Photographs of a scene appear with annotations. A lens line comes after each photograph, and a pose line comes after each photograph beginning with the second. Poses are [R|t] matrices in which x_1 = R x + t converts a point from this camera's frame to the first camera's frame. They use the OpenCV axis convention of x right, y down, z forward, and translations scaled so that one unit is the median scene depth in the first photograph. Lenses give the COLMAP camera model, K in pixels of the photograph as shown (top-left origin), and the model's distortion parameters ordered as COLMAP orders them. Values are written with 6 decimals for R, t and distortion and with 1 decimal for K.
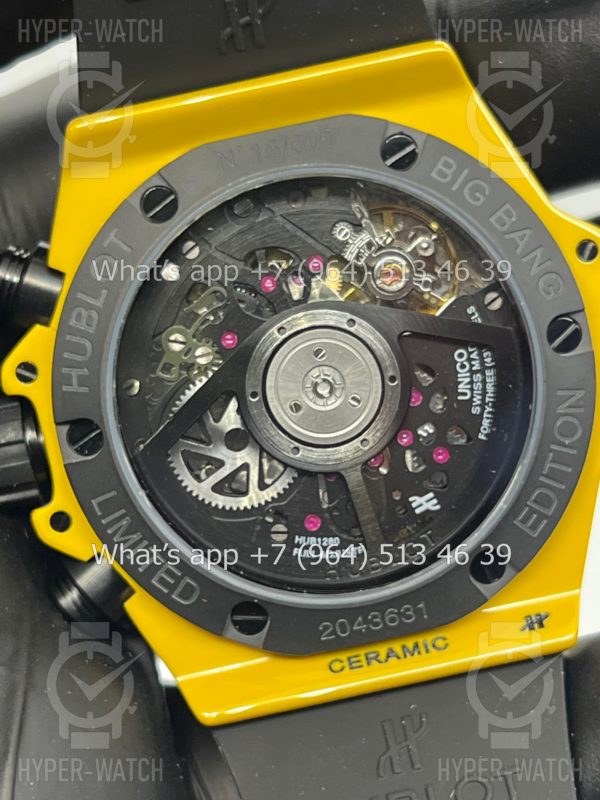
lens RADIAL K [[1871.6, 0, 297.0], [0, 1871.6, 401.8], [0, 0, 1]] dist [0.207418, 0.000000]
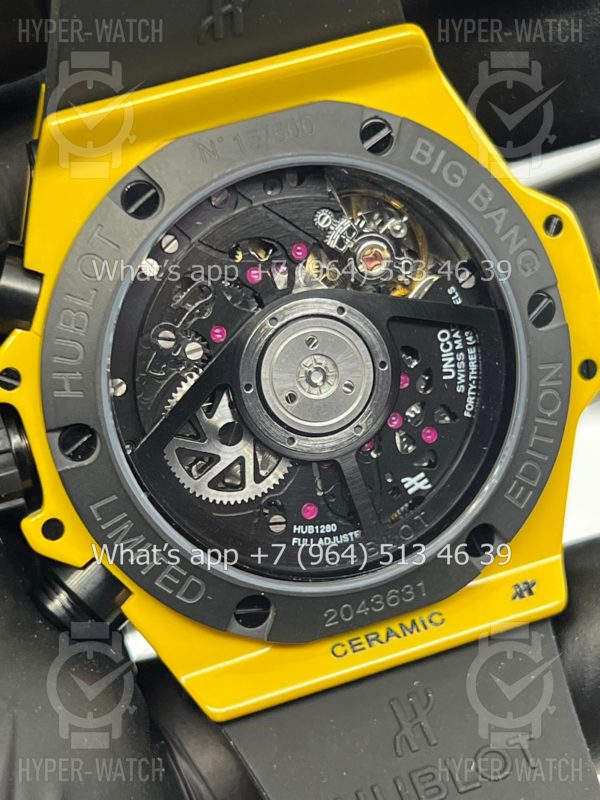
lens RADIAL K [[1871.6, 0, 294.3], [0, 1871.6, 401.0], [0, 0, 1]] dist [0.207418, 0.000000]
pose [[0.978629, -0.065113, 0.195054, -0.191442], [0.055325, 0.996940, 0.055221, -0.049985], [-0.198052, -0.043250, 0.979237, 0.023605]]
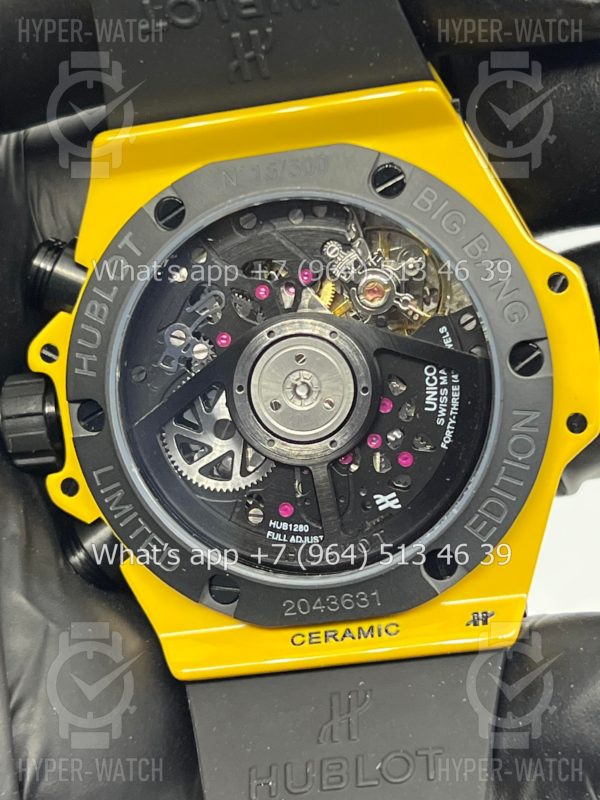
lens RADIAL K [[1871.6, 0, 306.1], [0, 1871.6, 403.1], [0, 0, 1]] dist [0.207418, 0.000000]
pose [[0.983346, 0.085184, -0.160542, 0.193046], [-0.078595, 0.995800, 0.046962, -0.051383], [0.163868, -0.033563, 0.985911, -0.088655]]
